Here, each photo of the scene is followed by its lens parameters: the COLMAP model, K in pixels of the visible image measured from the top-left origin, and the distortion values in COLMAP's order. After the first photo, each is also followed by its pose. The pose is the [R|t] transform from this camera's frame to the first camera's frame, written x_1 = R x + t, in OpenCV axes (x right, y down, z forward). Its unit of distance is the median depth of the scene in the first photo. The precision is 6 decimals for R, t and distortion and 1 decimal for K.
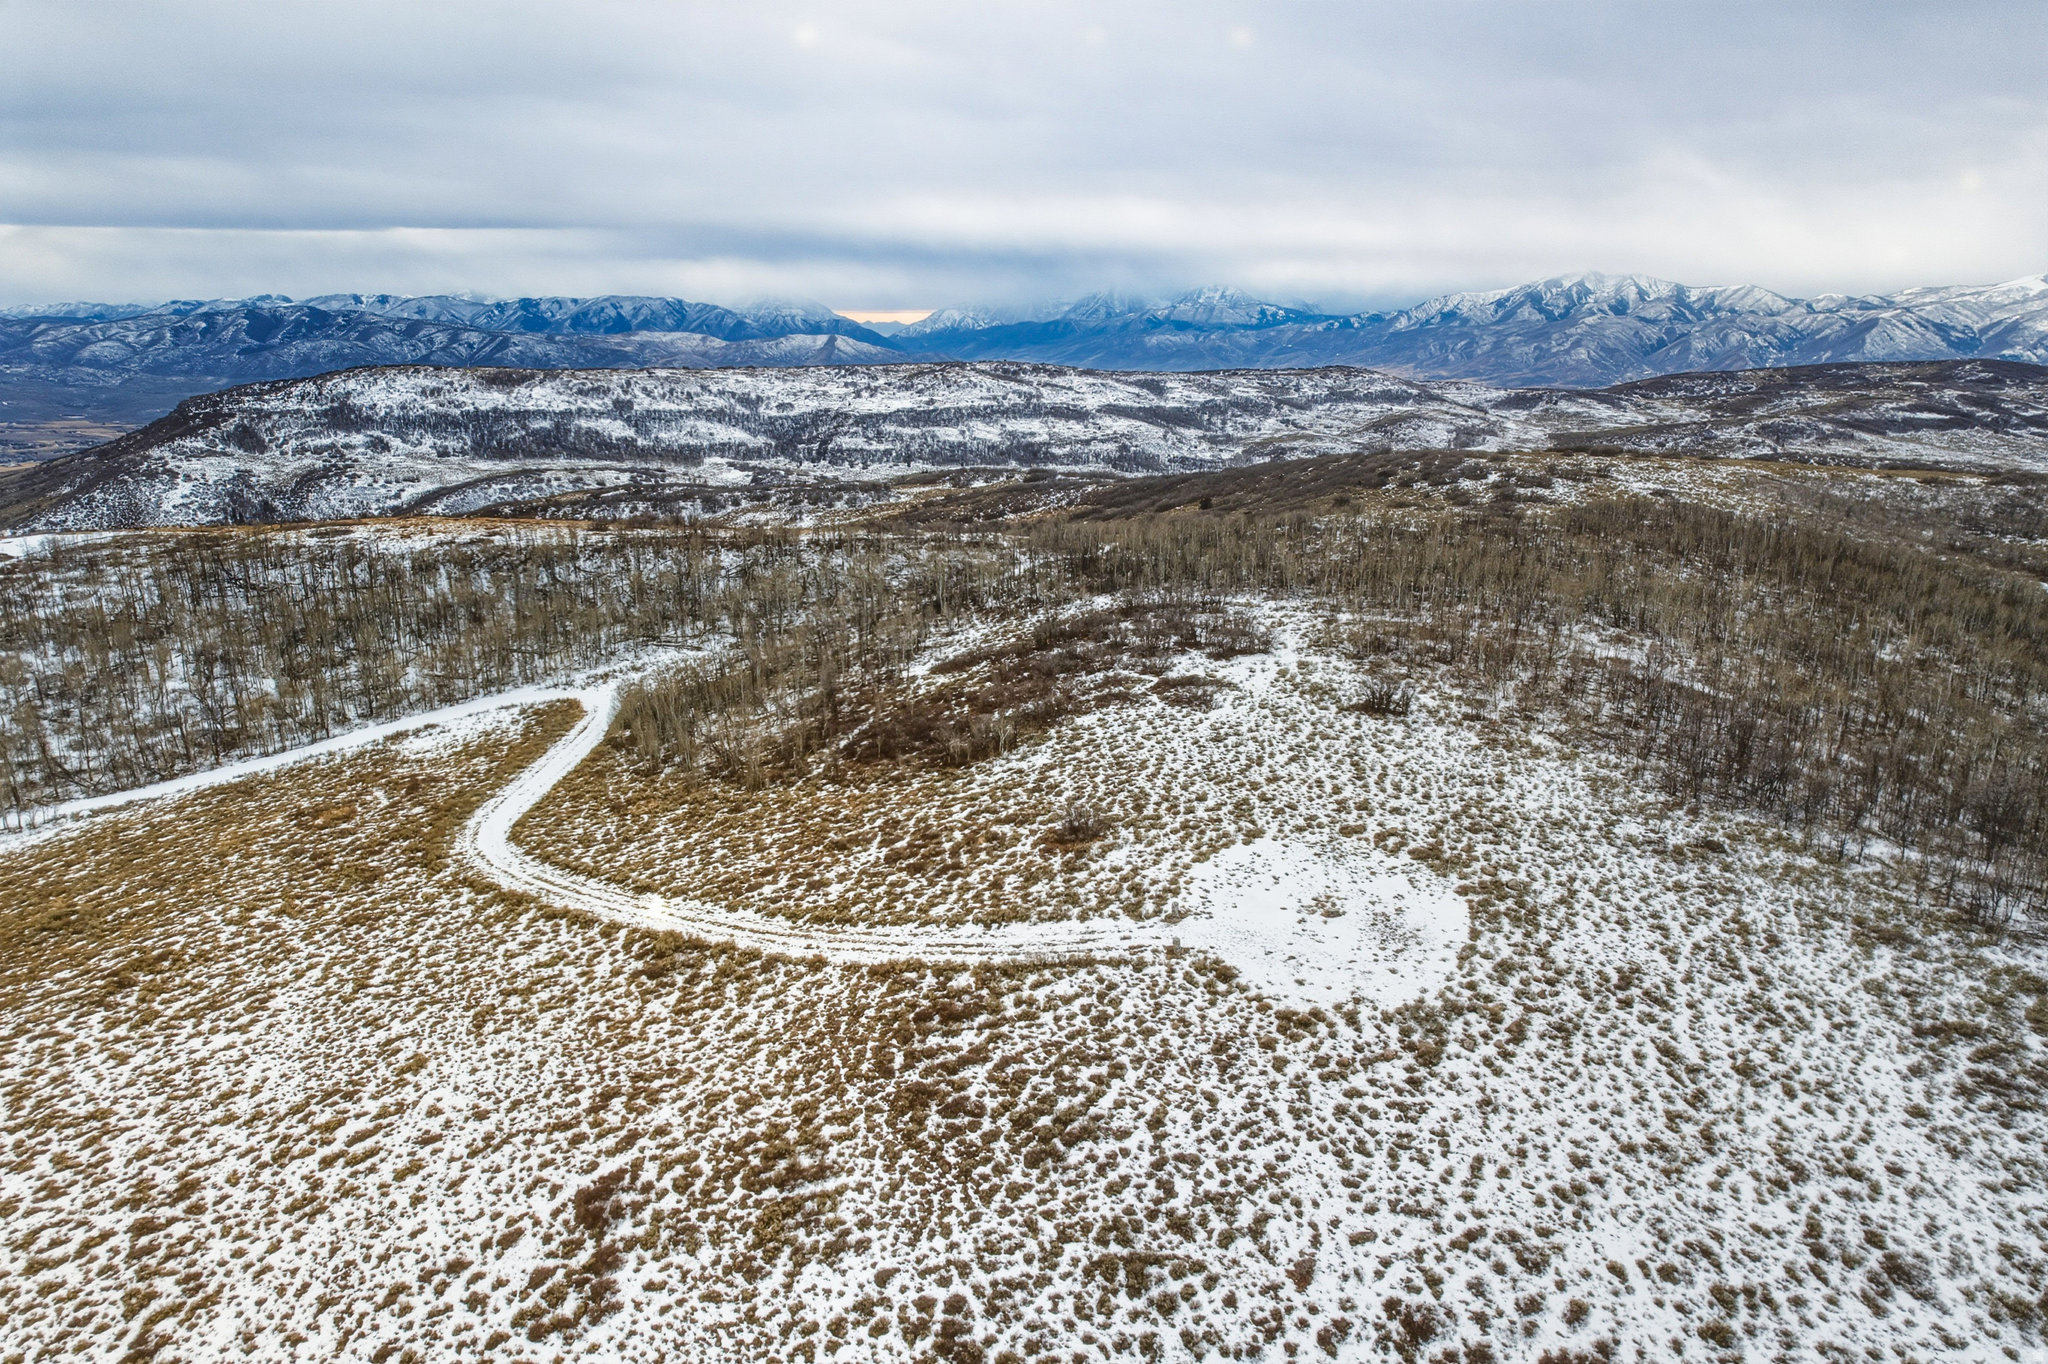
lens RADIAL K [[1336.1, 0, 1034.3], [0, 1336.1, 687.5], [0, 0, 1]] dist [-0.075665, 0.071331]
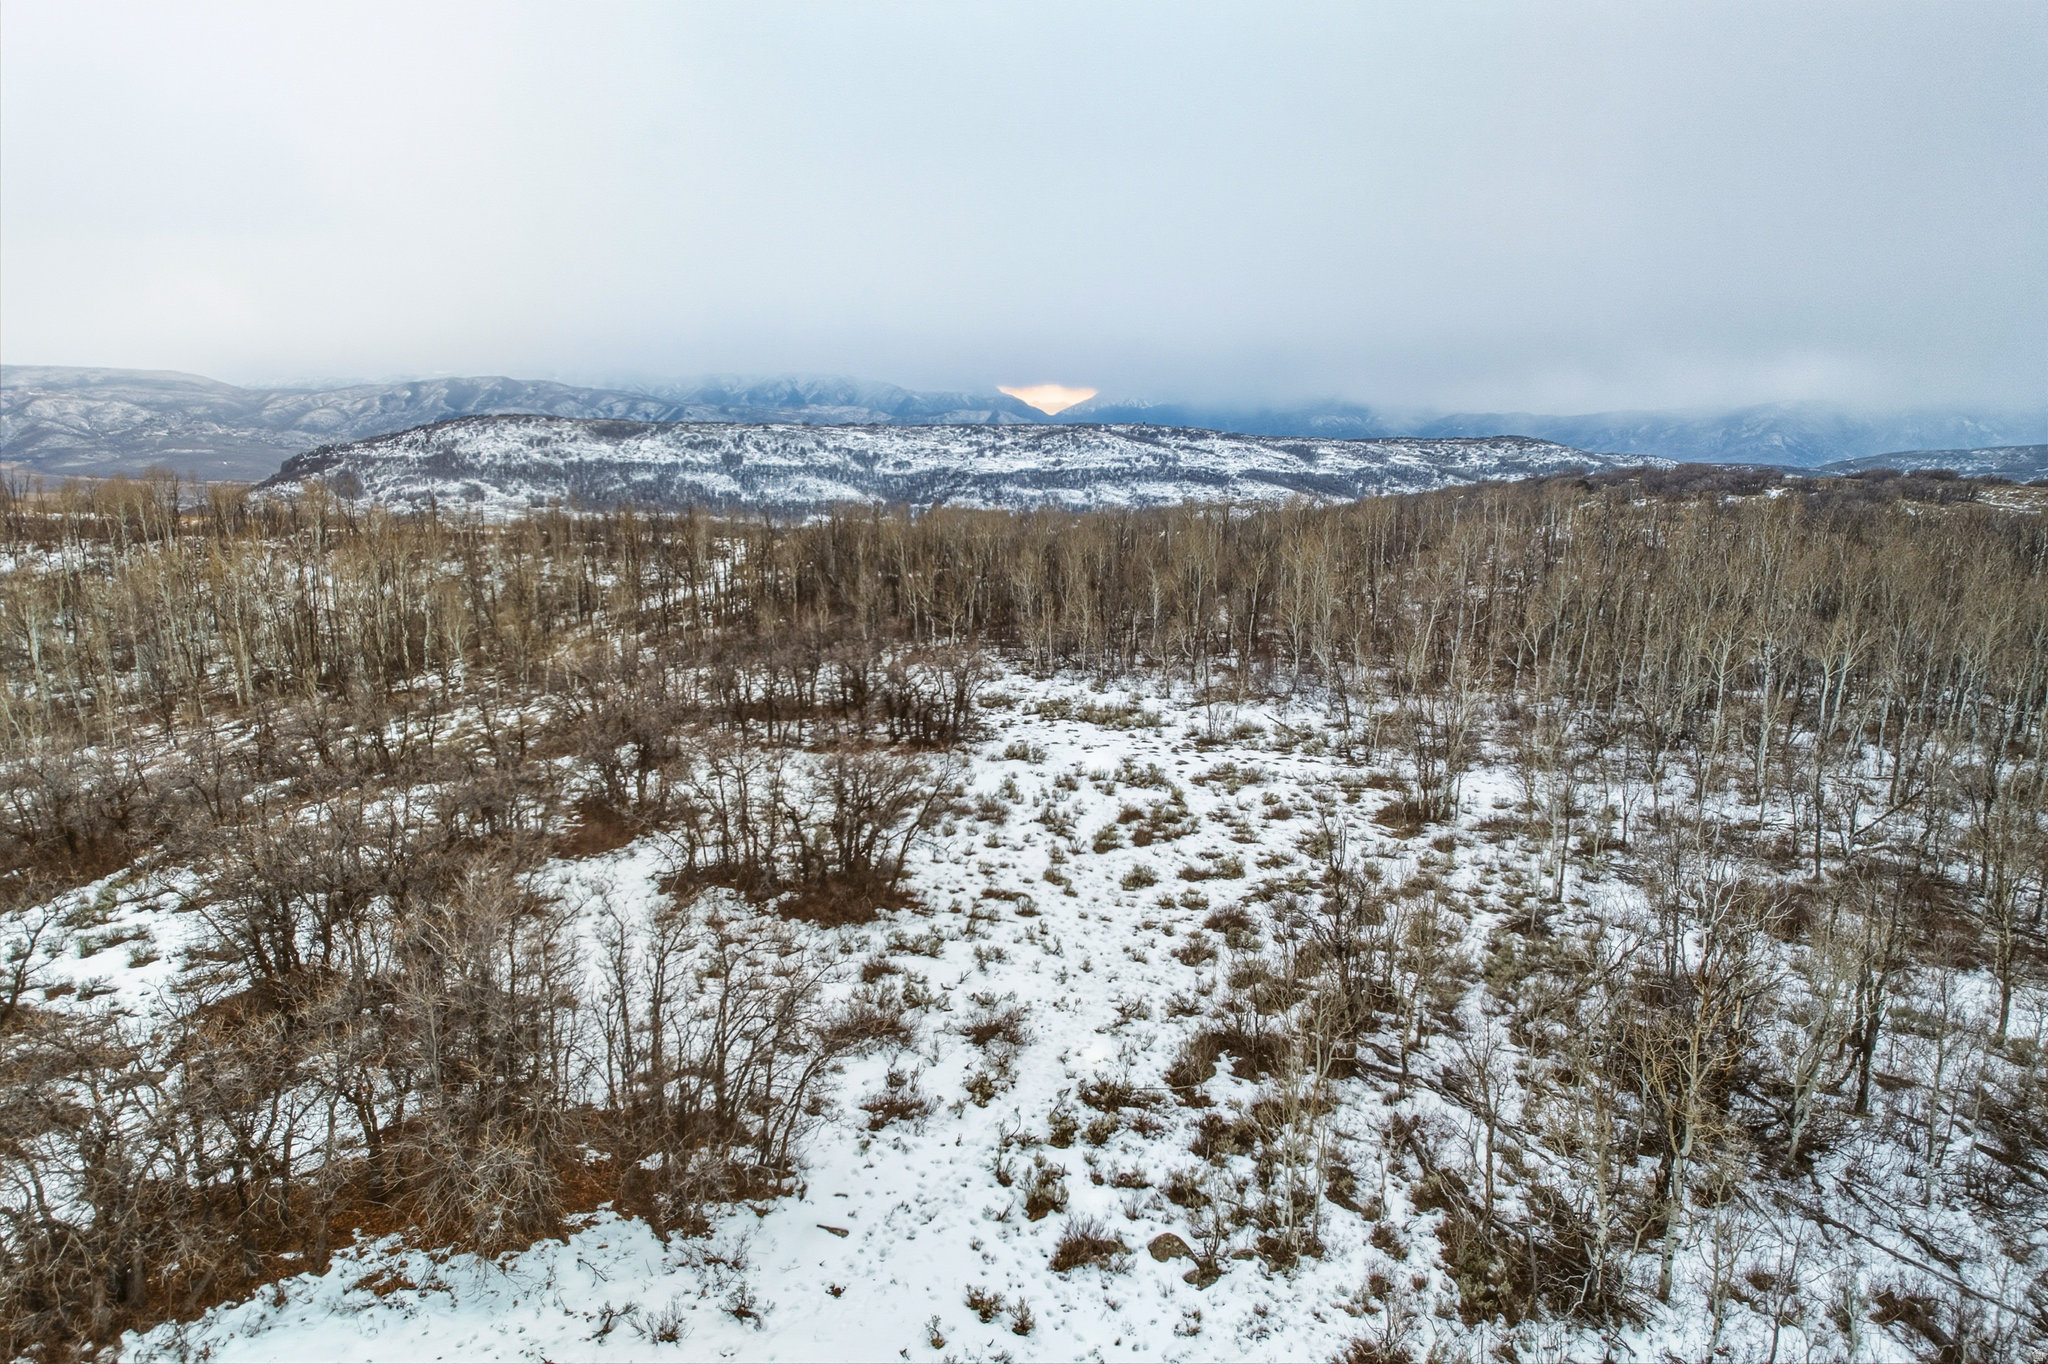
lens RADIAL K [[1336.1, 0, 1026.6], [0, 1336.1, 679.2], [0, 0, 1]] dist [-0.075665, 0.071331]
pose [[0.991816, 0.034348, -0.122965, 0.023757], [-0.042114, 0.997241, -0.061127, -0.007098], [0.120527, 0.065805, 0.990527, 0.099619]]
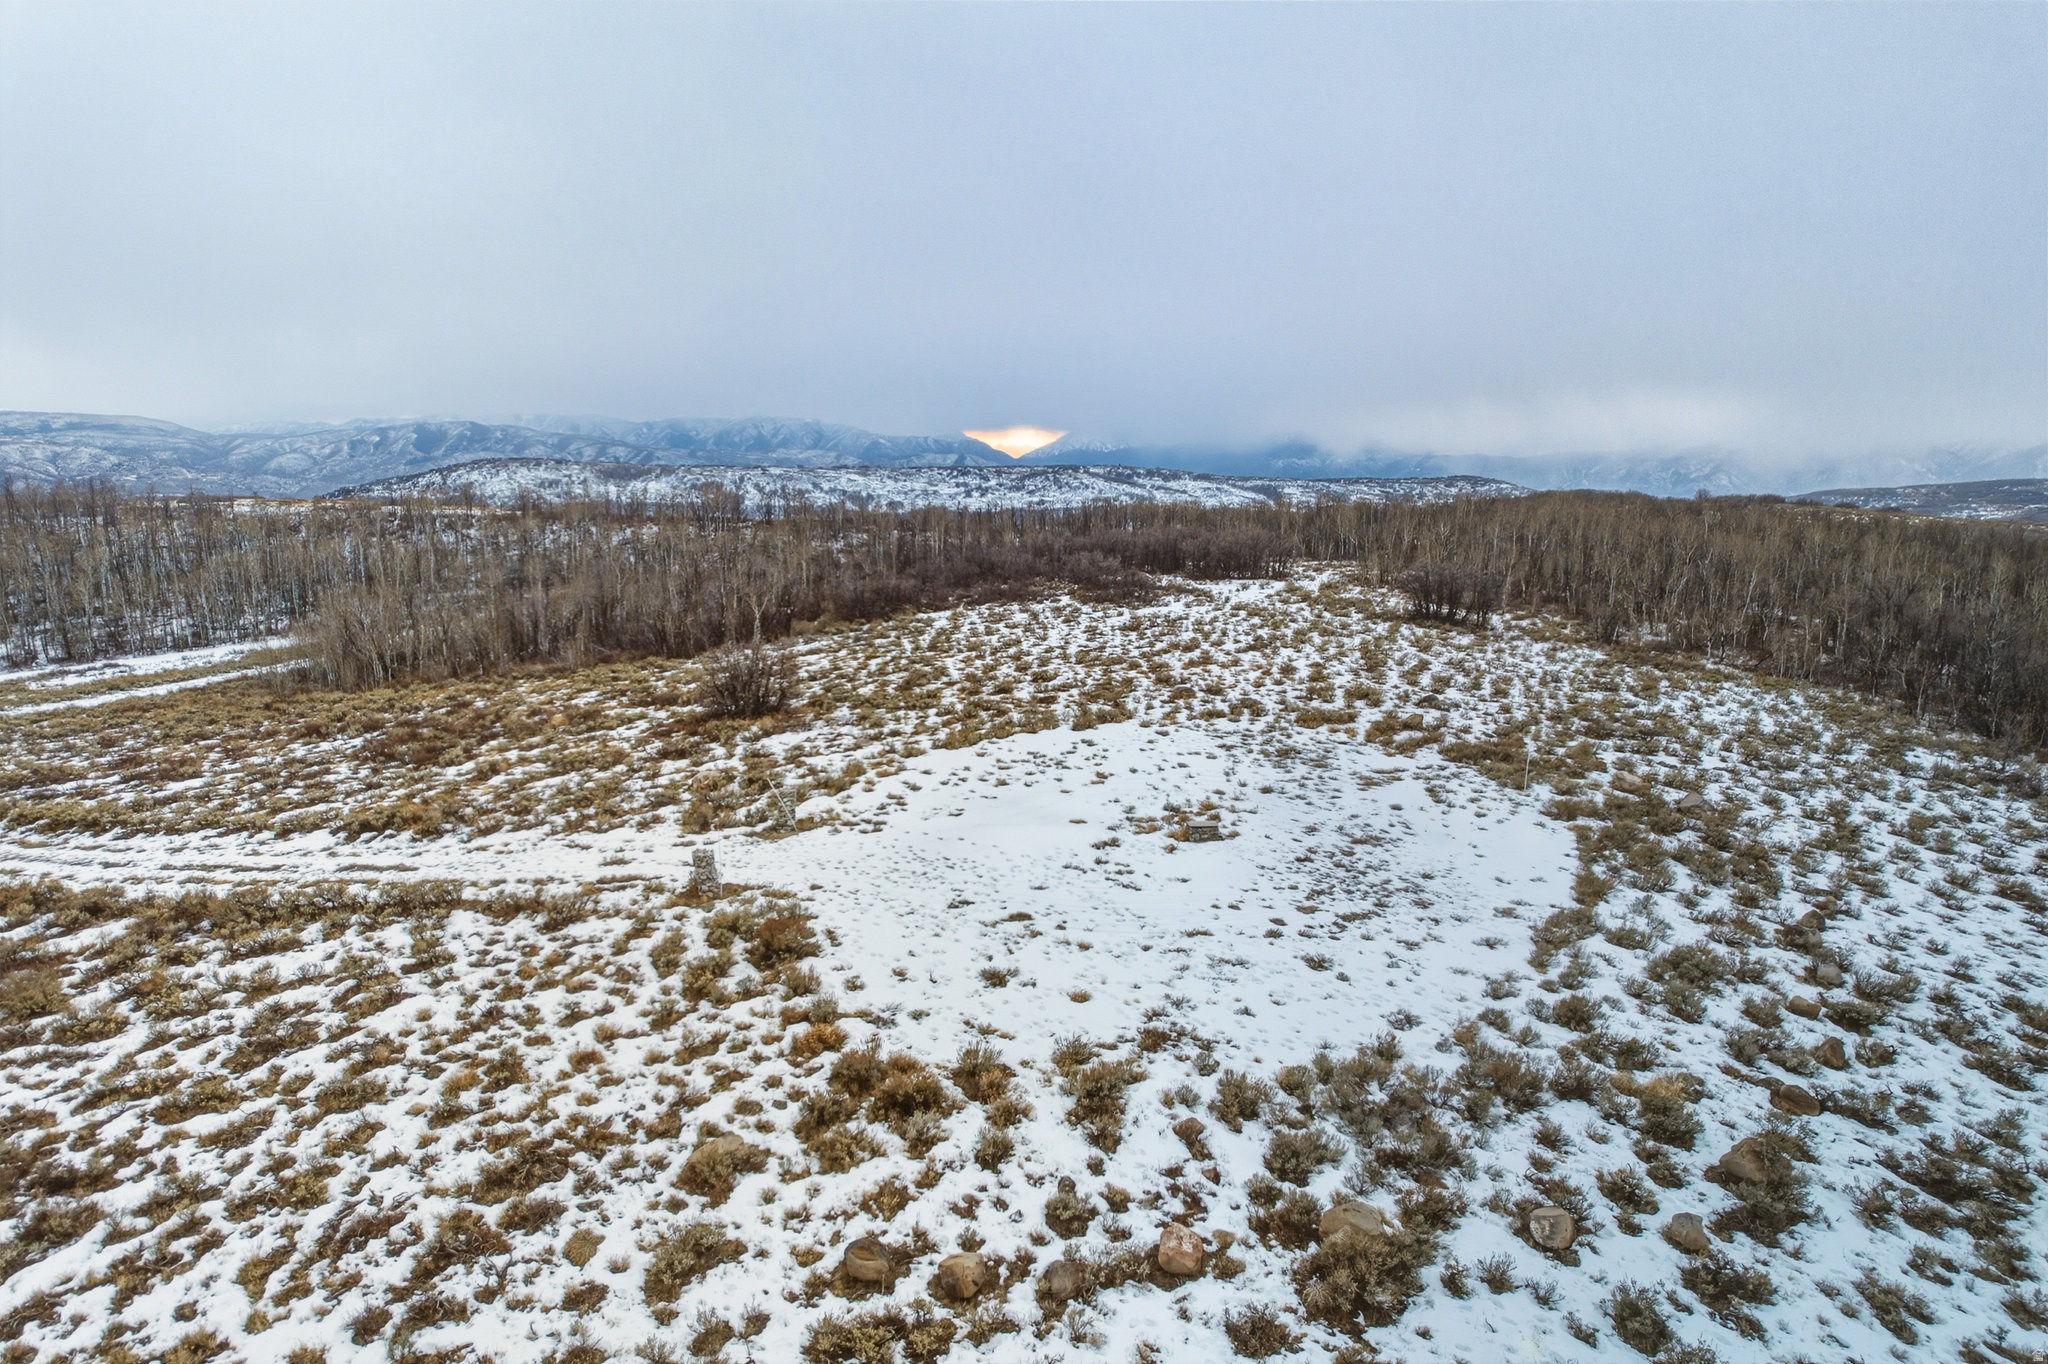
lens RADIAL K [[1336.1, 0, 1031.3], [0, 1336.1, 670.4], [0, 0, 1]] dist [-0.075665, 0.071331]
pose [[0.995293, 0.022134, -0.094345, 0.012845], [-0.031601, 0.994479, -0.100060, 0.009915], [0.091609, 0.102571, 0.990498, 0.037558]]
